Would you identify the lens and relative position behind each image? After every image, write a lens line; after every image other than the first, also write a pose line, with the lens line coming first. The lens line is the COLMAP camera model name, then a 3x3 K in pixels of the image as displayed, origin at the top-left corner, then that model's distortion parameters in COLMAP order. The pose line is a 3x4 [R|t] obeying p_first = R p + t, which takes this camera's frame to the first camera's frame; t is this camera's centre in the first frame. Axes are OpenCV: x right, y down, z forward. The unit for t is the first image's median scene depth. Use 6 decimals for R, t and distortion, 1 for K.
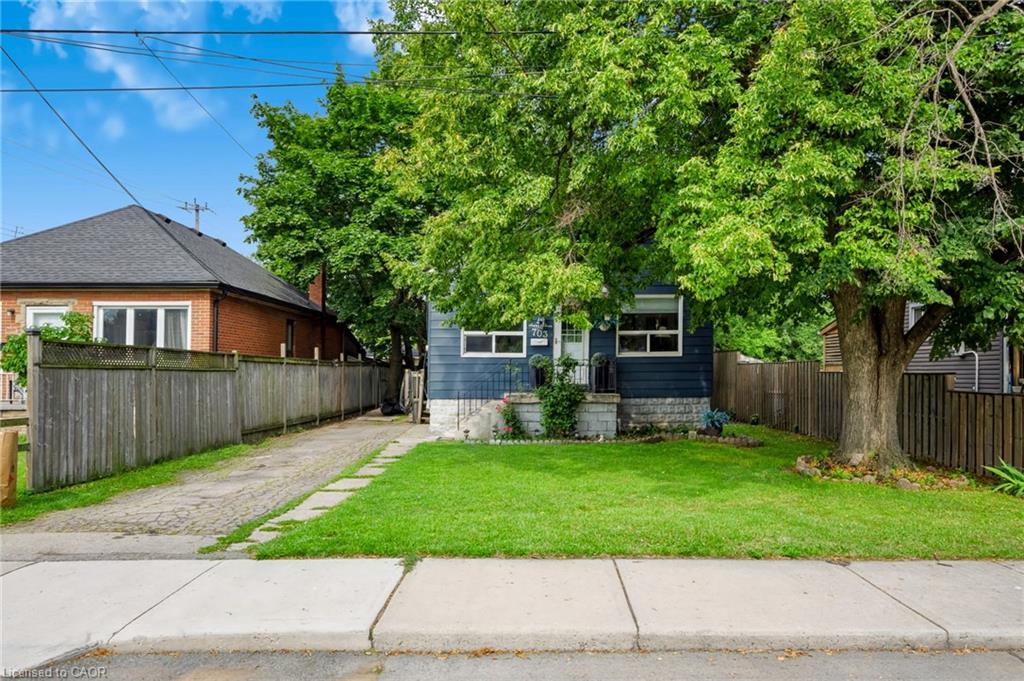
lens RADIAL K [[685.9, 0, 545.0], [0, 685.9, 372.3], [0, 0, 1]] dist [0.018775, -0.001188]
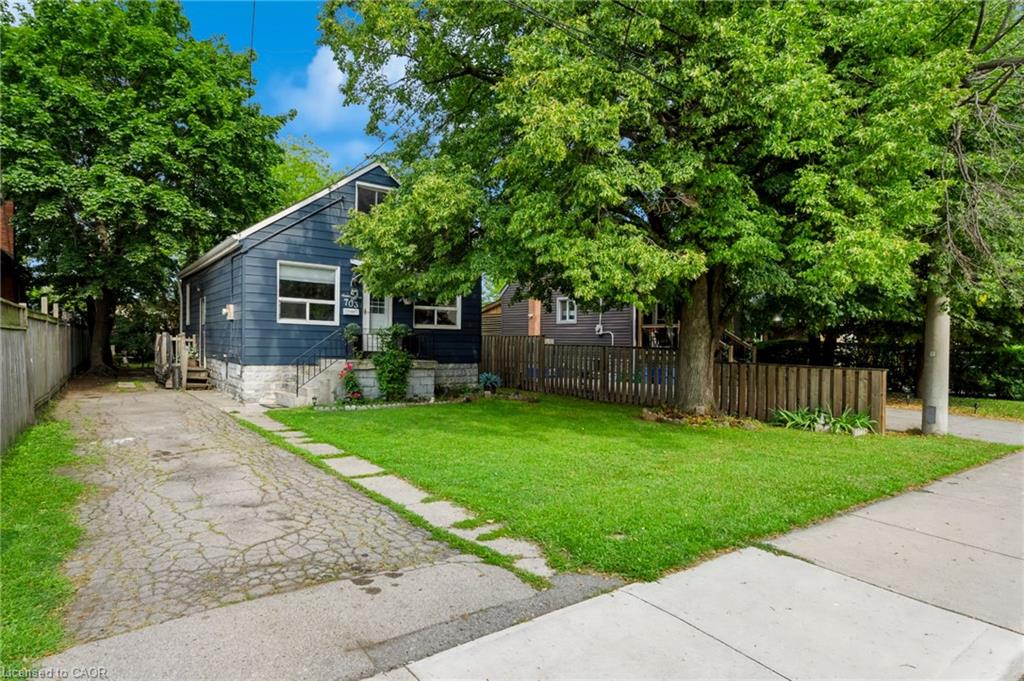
lens RADIAL K [[533.7, 0, 444.0], [0, 533.7, 356.4], [0, 0, 1]] dist [0.003730, 0.000841]
pose [[0.840383, 0.005654, 0.541963, -0.364499], [-0.023487, 0.999386, 0.025994, 0.000474], [-0.541484, -0.034574, 0.840000, 0.236493]]
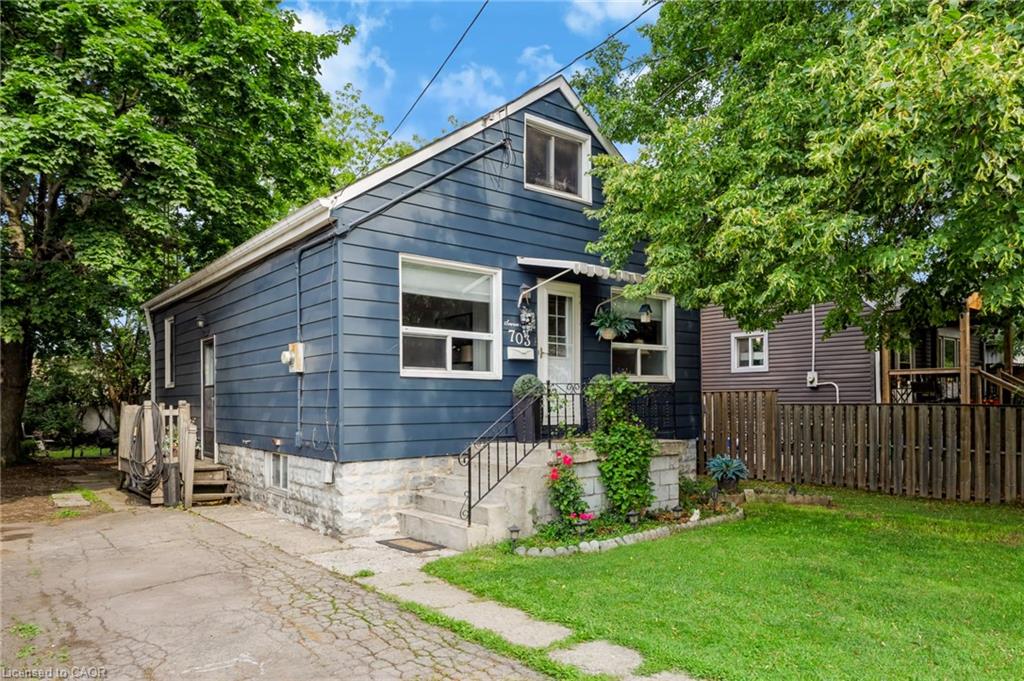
lens RADIAL K [[664.4, 0, 511.8], [0, 664.4, 402.5], [0, 0, 1]] dist [0.001548, -0.000245]
pose [[0.784627, -0.001248, 0.619966, -0.388957], [0.003798, 0.999989, -0.002793, -0.001248], [-0.619956, 0.004546, 0.784623, 0.610314]]
